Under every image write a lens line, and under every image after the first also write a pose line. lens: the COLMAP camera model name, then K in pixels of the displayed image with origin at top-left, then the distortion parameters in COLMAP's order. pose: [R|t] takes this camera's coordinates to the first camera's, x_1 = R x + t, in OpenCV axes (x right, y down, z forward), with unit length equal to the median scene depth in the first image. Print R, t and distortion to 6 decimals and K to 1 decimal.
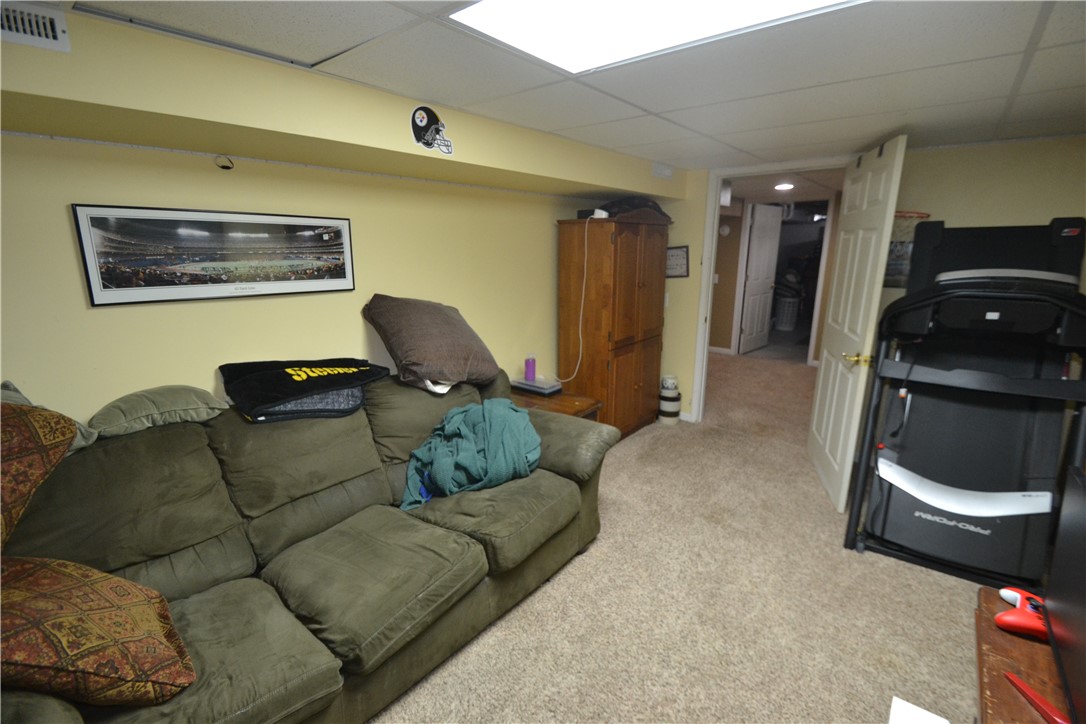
lens RADIAL K [[482.4, 0, 548.6], [0, 482.4, 367.5], [0, 0, 1]] dist [0.002725, -0.000149]
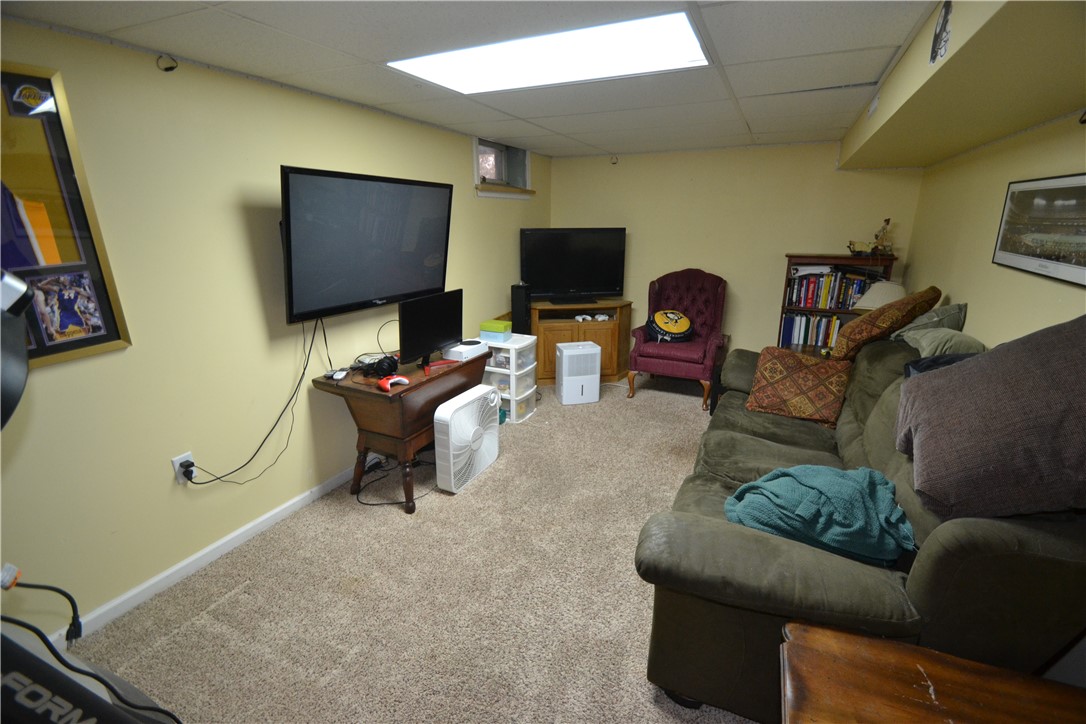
lens RADIAL K [[482.4, 0, 548.6], [0, 482.4, 367.5], [0, 0, 1]] dist [0.002725, -0.000149]
pose [[-0.973924, 0.068723, -0.216216, 0.433384], [-0.055955, 0.850818, 0.522472, -0.414609], [0.219866, 0.520947, -0.824787, 1.625691]]
